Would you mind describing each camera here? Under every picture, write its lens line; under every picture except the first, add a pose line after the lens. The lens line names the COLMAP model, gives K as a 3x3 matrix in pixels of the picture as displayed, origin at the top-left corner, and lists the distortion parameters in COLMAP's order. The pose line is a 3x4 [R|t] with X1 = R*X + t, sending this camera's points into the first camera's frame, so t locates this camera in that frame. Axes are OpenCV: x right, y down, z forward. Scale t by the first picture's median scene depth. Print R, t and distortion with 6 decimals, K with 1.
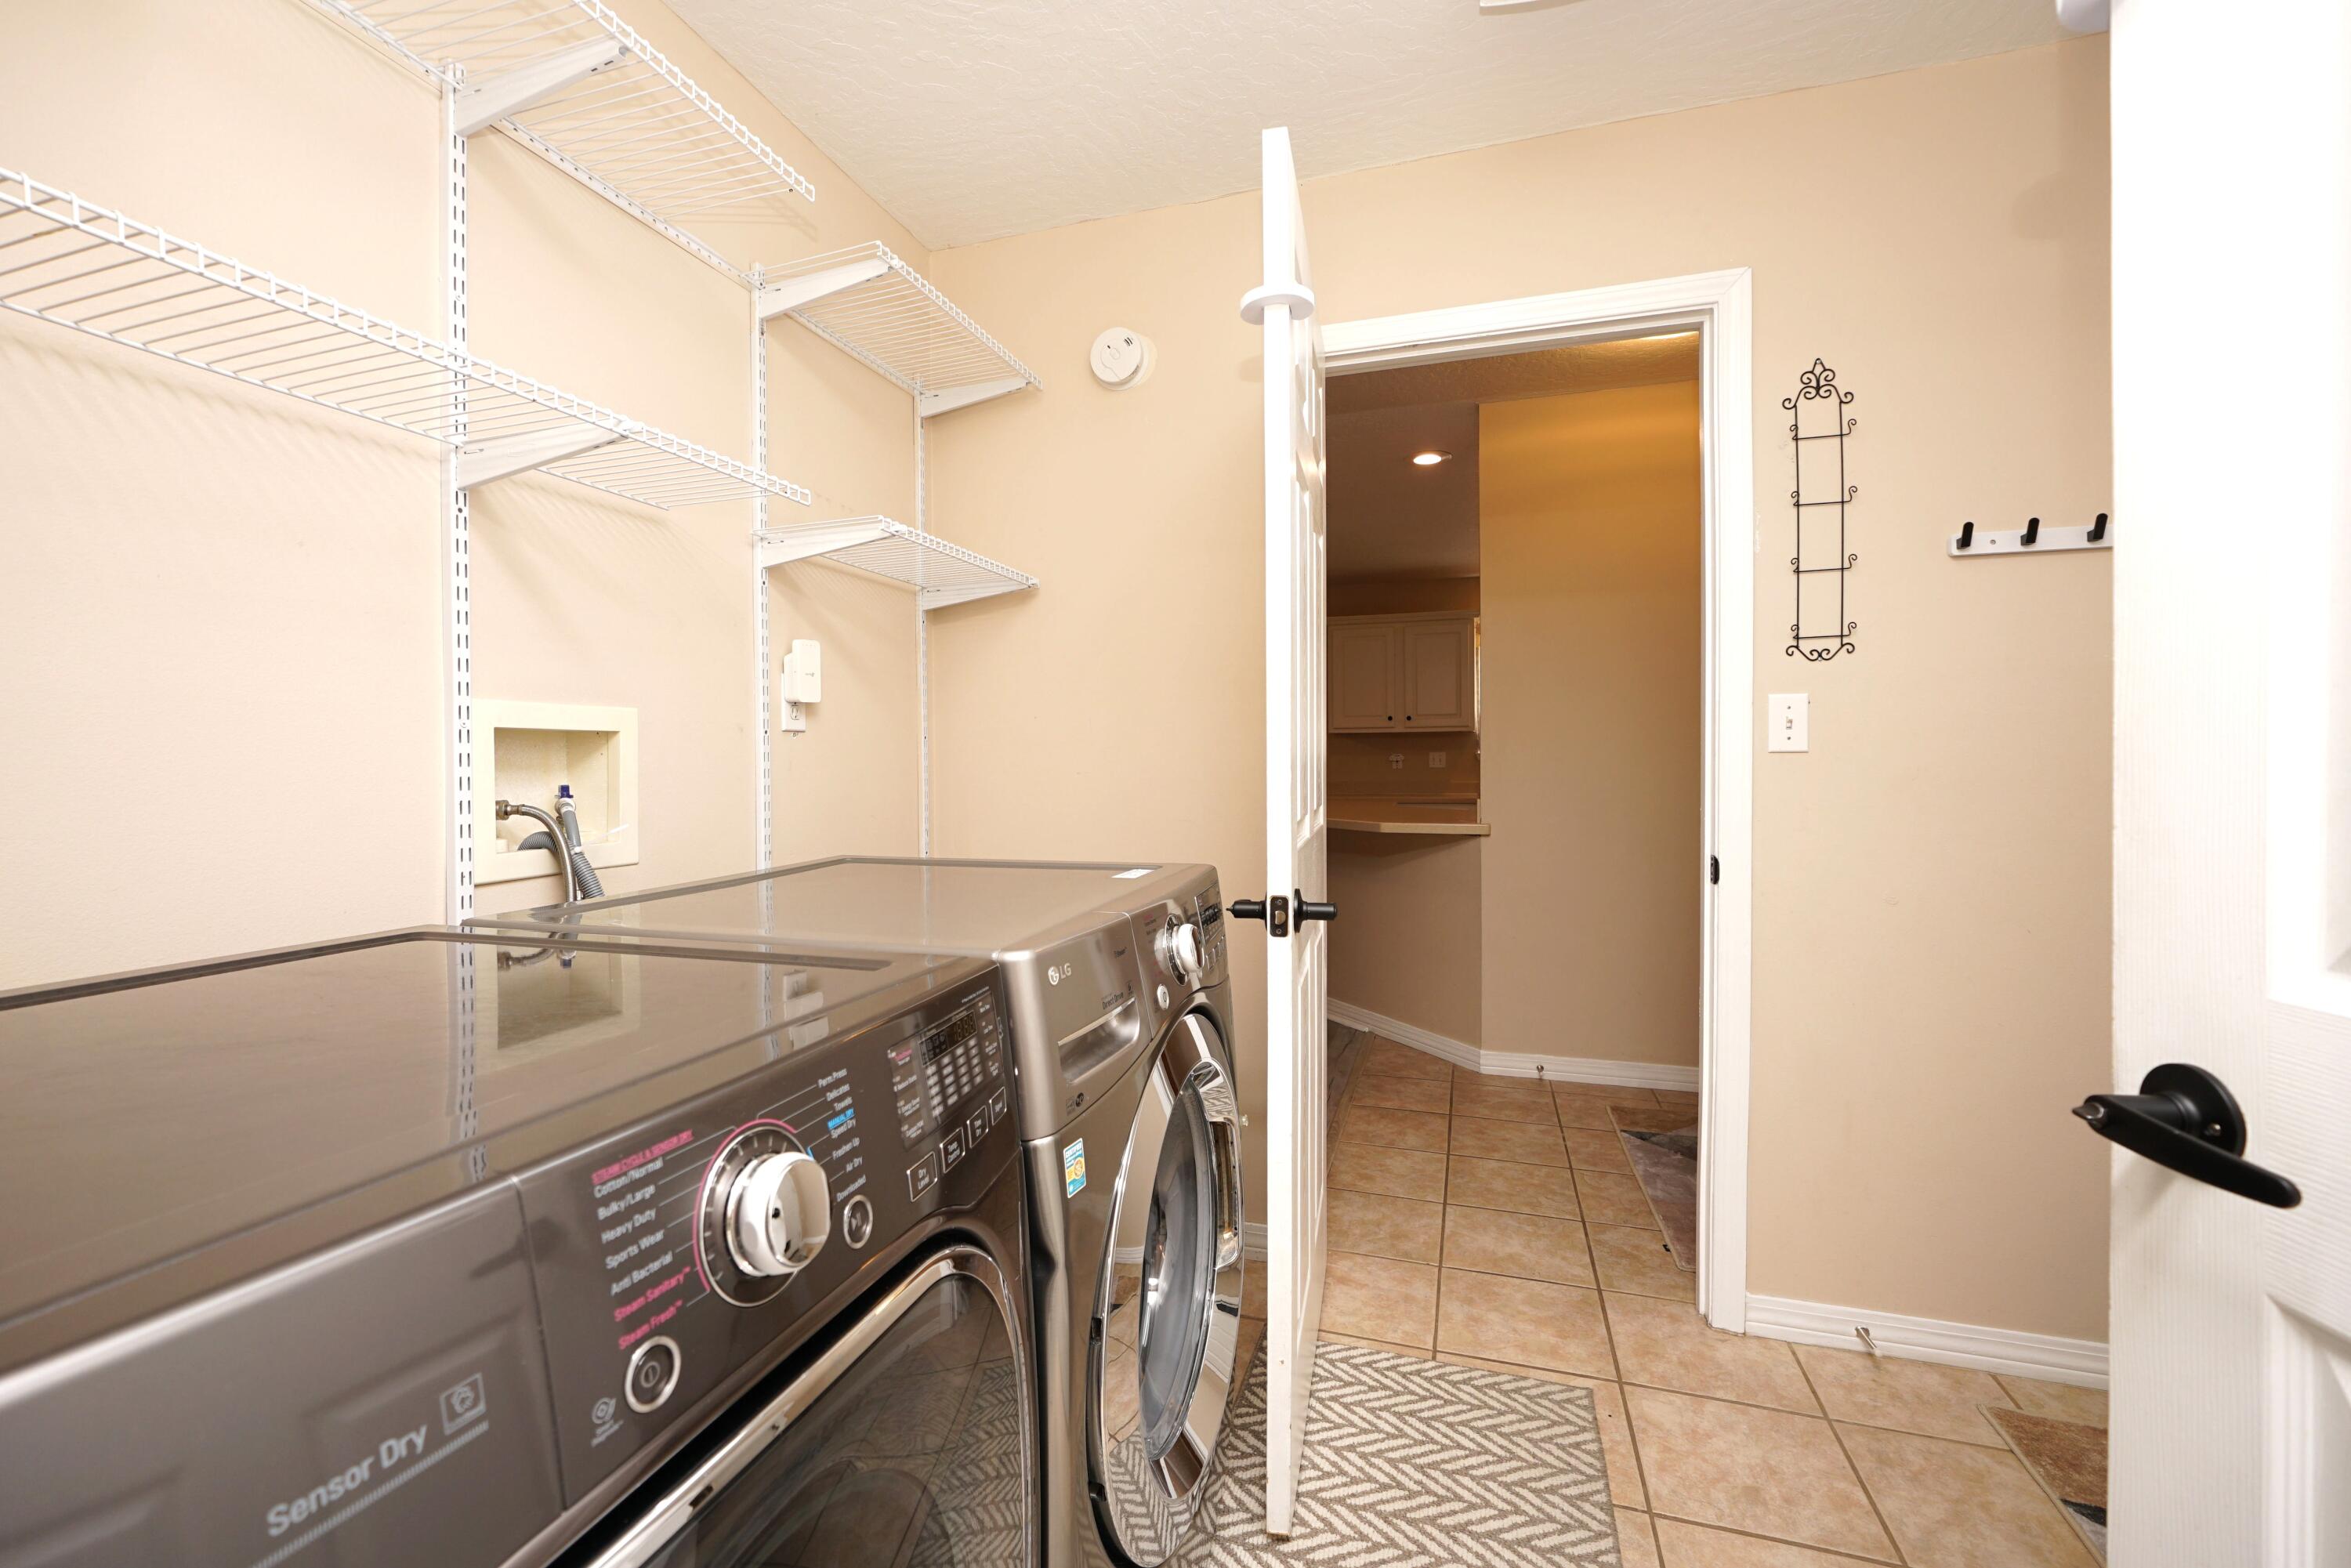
lens RADIAL K [[934.6, 0, 1176.1], [0, 934.6, 778.0], [0, 0, 1]] dist [-0.009728, -0.000086]
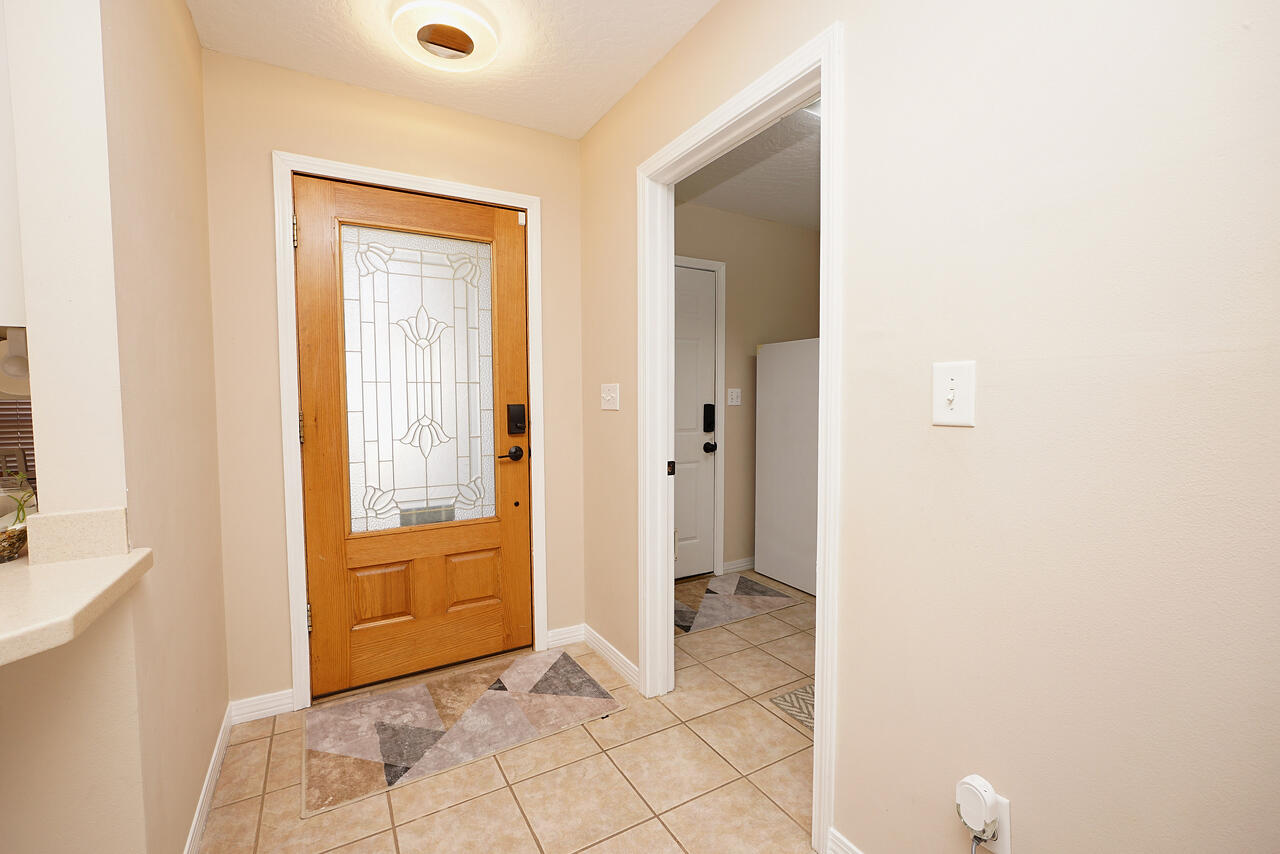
lens RADIAL K [[537.4, 0, 635.7], [0, 537.4, 430.3], [0, 0, 1]] dist [-0.006733, 0.002158]
pose [[-0.734500, -0.028651, 0.678004, -0.130182], [0.014298, 0.998233, 0.057672, -0.044790], [-0.678458, 0.052054, -0.732793, 1.675134]]
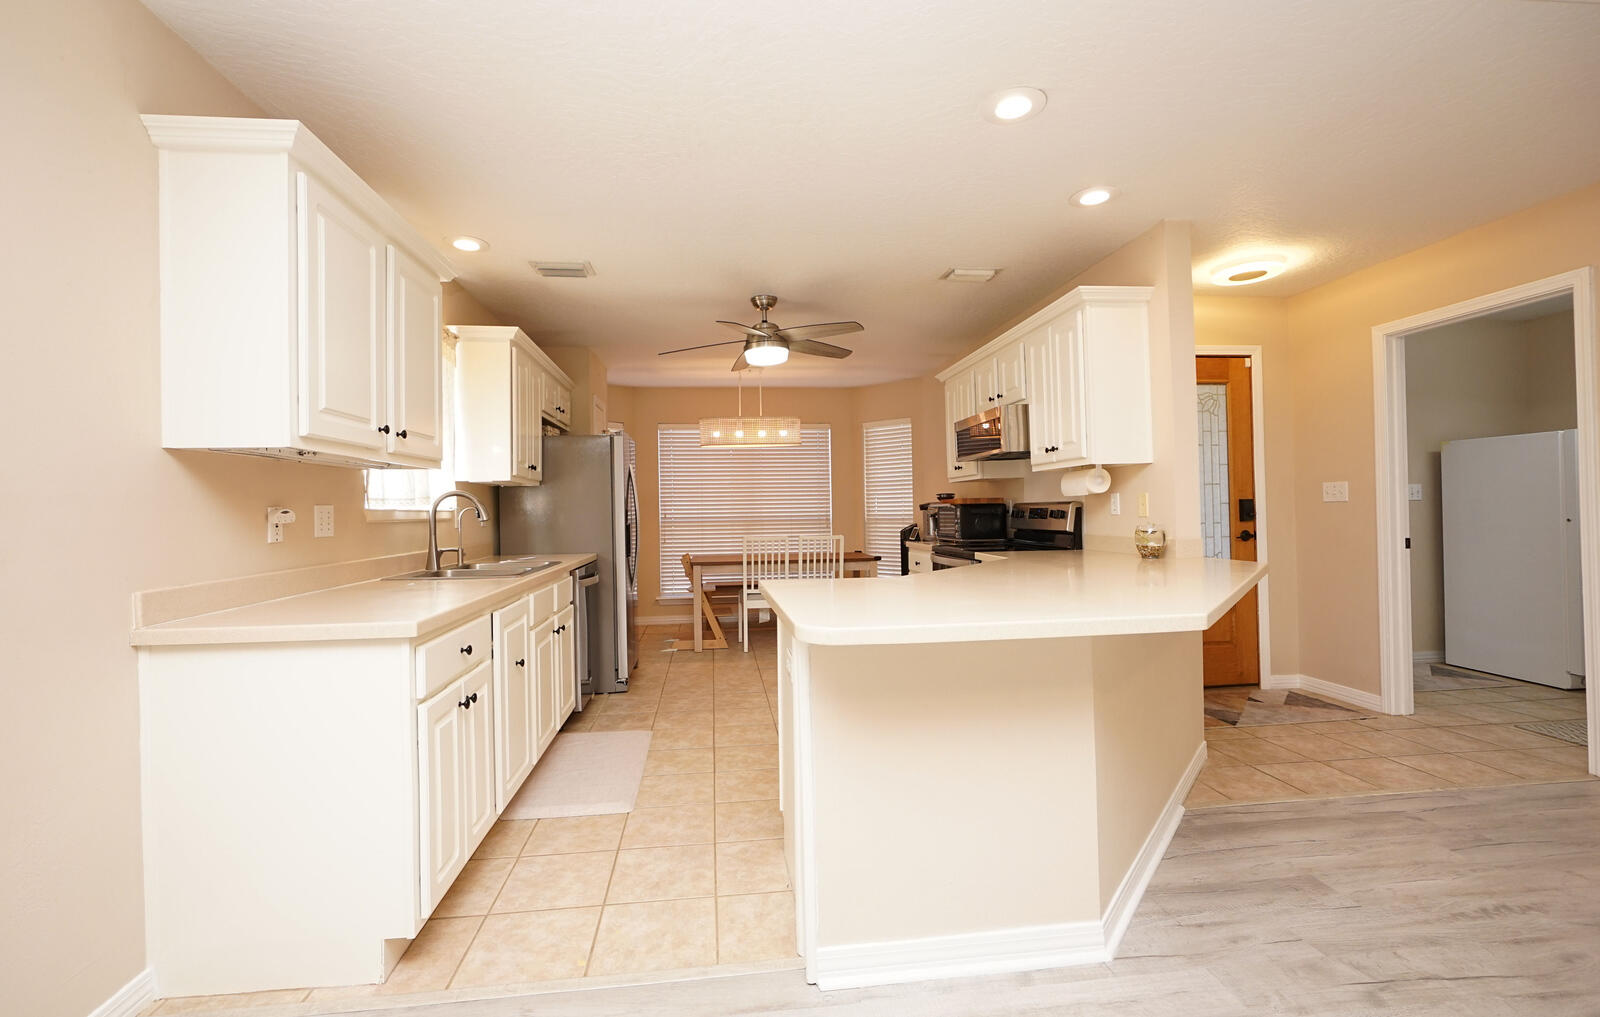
lens RADIAL K [[720.3, 0, 788.4], [0, 720.3, 502.4], [0, 0, 1]] dist [-0.002998, -0.000165]
pose [[-0.407826, 0.021381, 0.912809, -0.507949], [0.025075, 0.999611, -0.012212, -0.035284], [-0.912715, 0.017909, -0.408204, 3.023514]]
